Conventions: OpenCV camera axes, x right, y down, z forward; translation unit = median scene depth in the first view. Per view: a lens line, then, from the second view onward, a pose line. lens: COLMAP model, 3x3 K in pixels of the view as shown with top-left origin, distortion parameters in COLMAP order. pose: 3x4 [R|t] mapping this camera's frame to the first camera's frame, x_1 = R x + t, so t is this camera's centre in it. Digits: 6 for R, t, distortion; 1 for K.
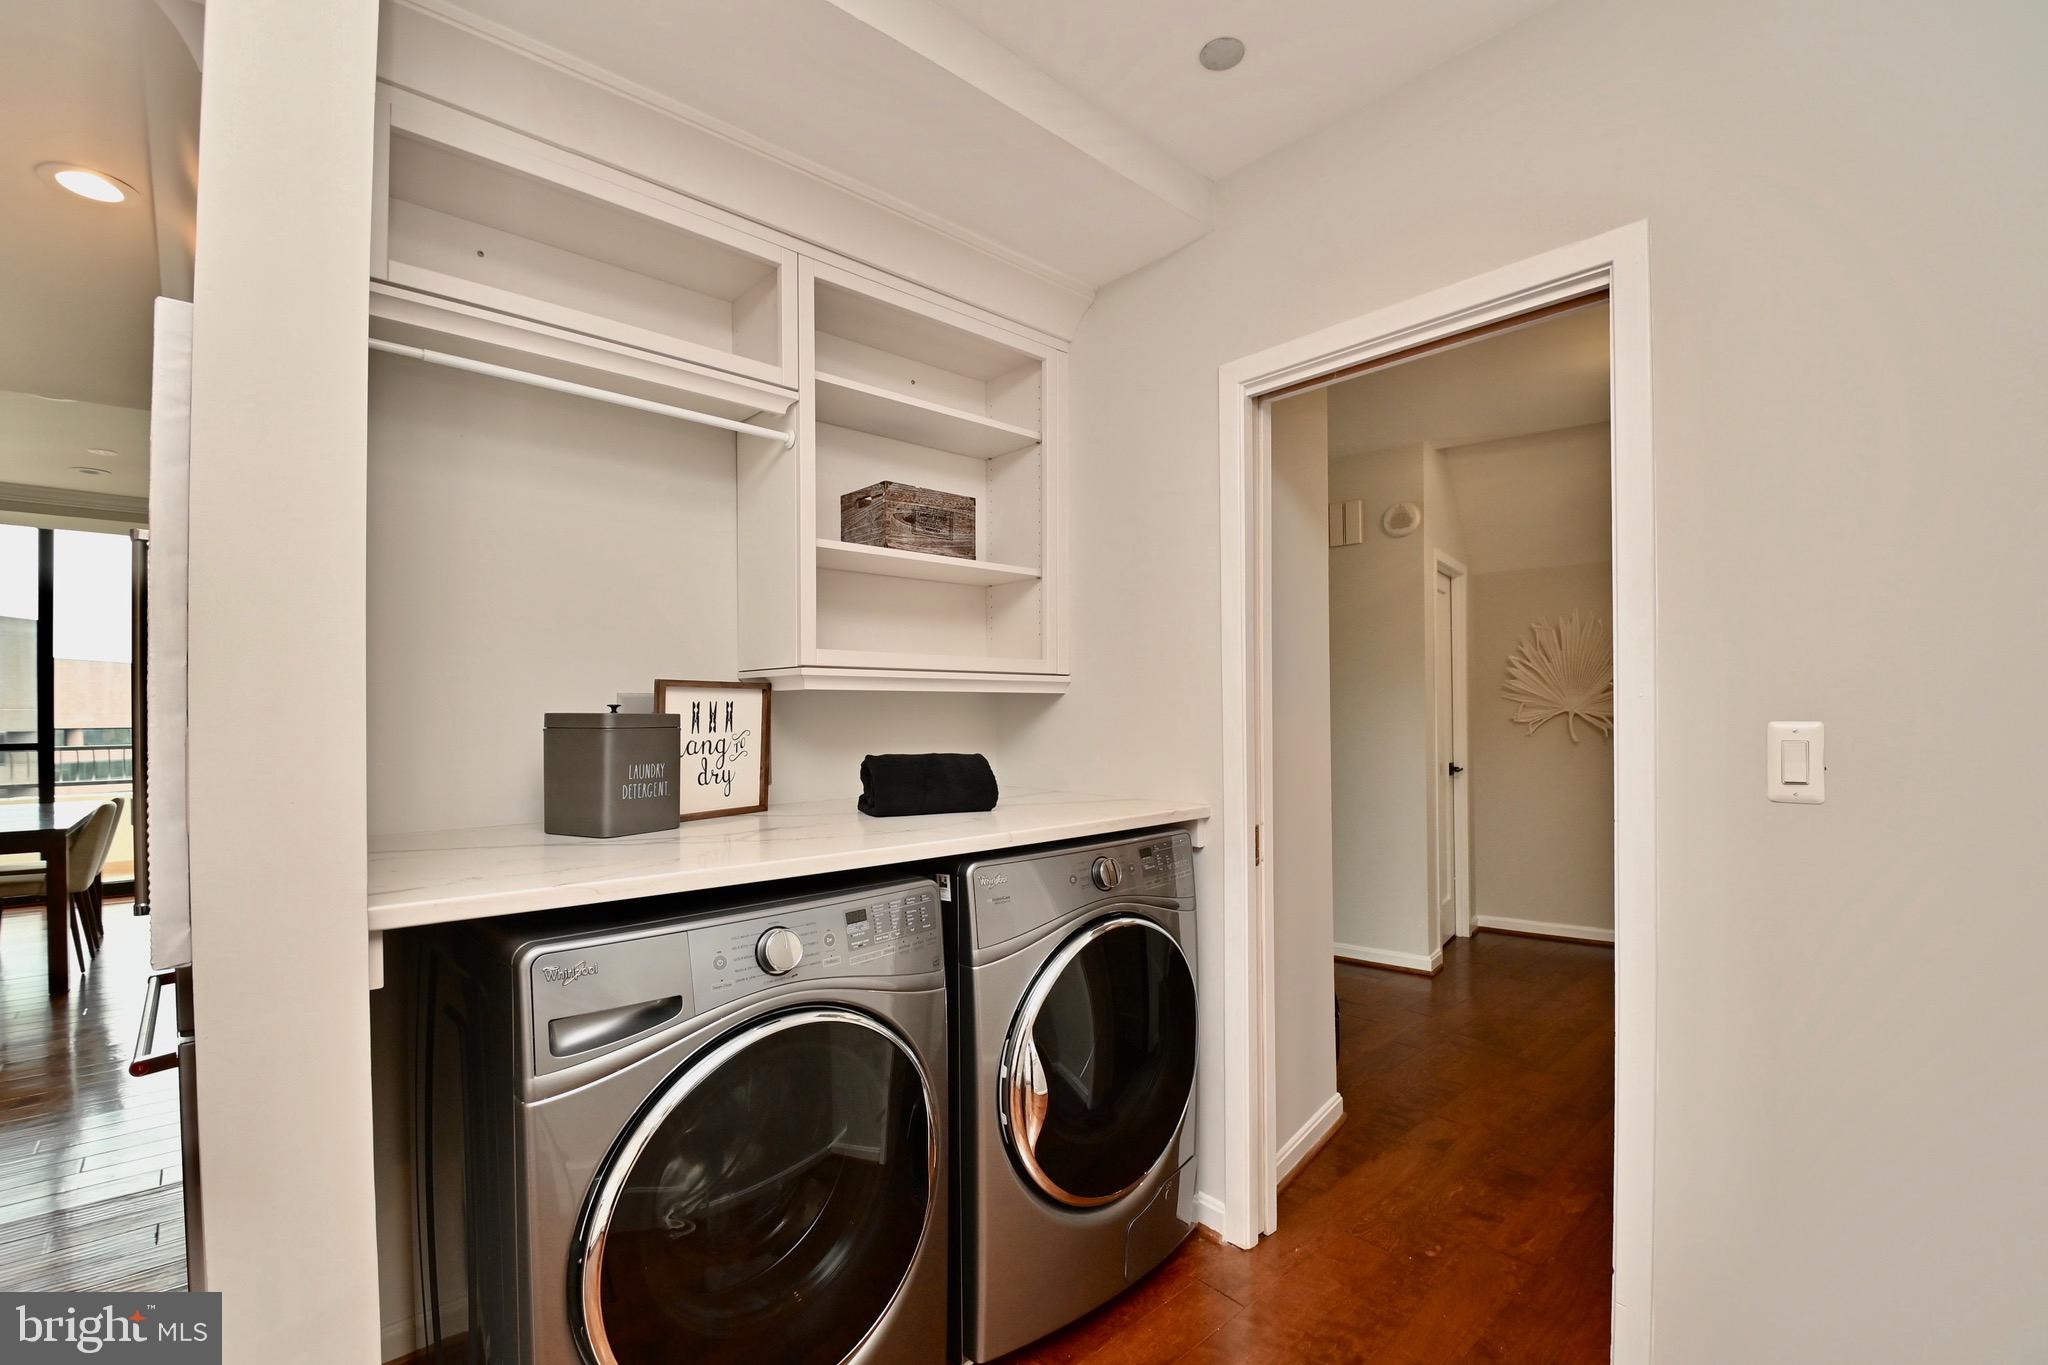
lens RADIAL K [[899.0, 0, 1020.9], [0, 899.0, 707.4], [0, 0, 1]] dist [0.002639, -0.014858]
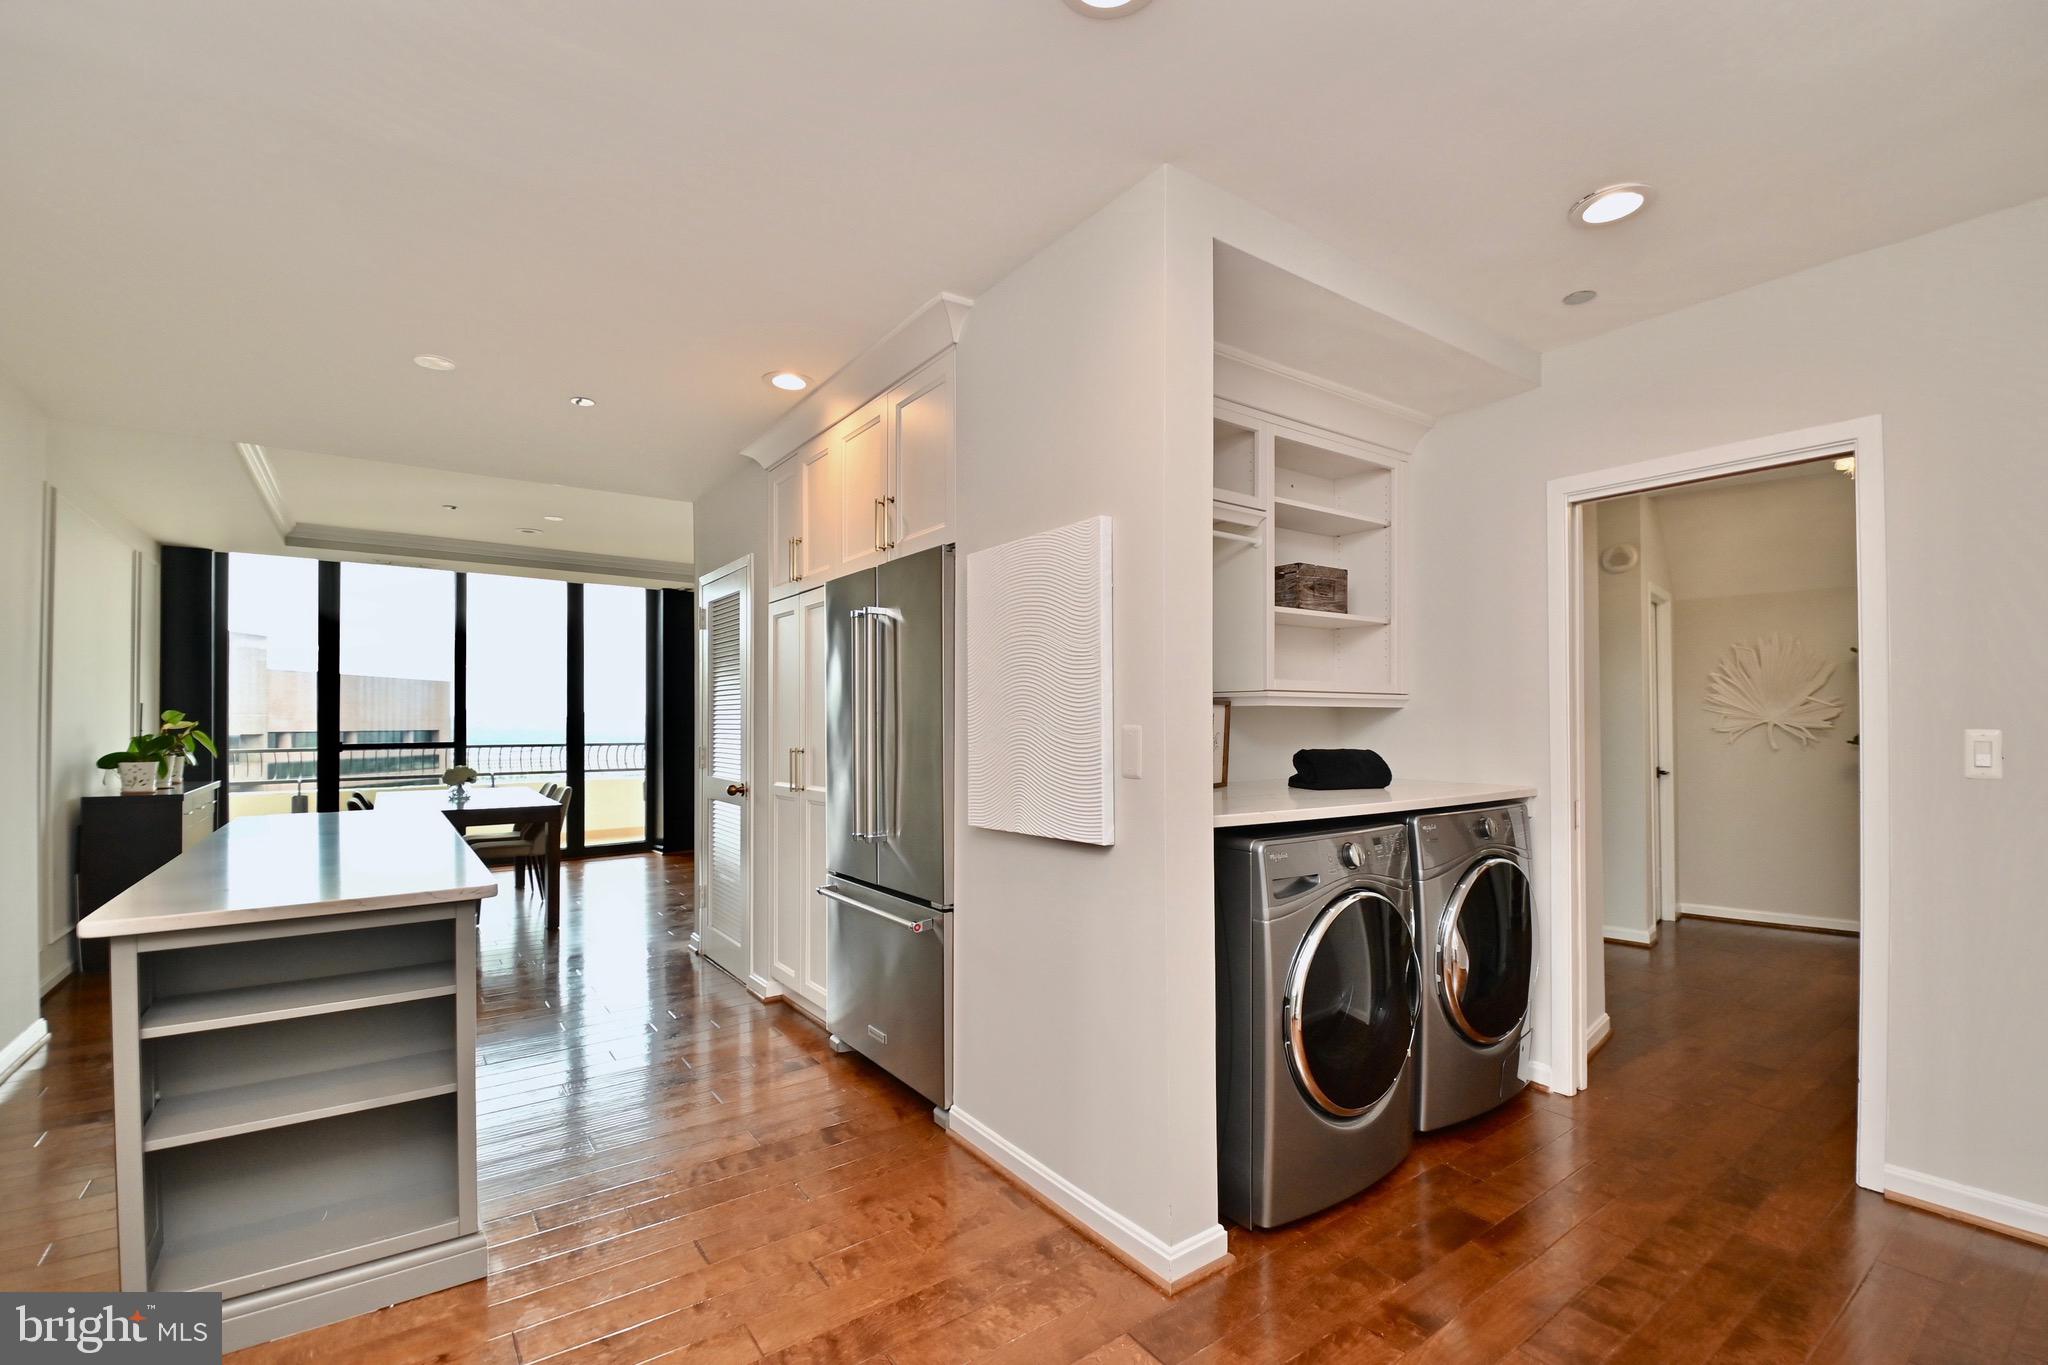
lens RADIAL K [[899.0, 0, 1022.0], [0, 899.0, 705.2], [0, 0, 1]] dist [0.002639, -0.014858]
pose [[0.993296, 0.001972, -0.115583, -0.426394], [-0.003316, 0.999929, -0.011435, -0.001654], [0.115552, 0.011741, 0.993232, -0.499216]]
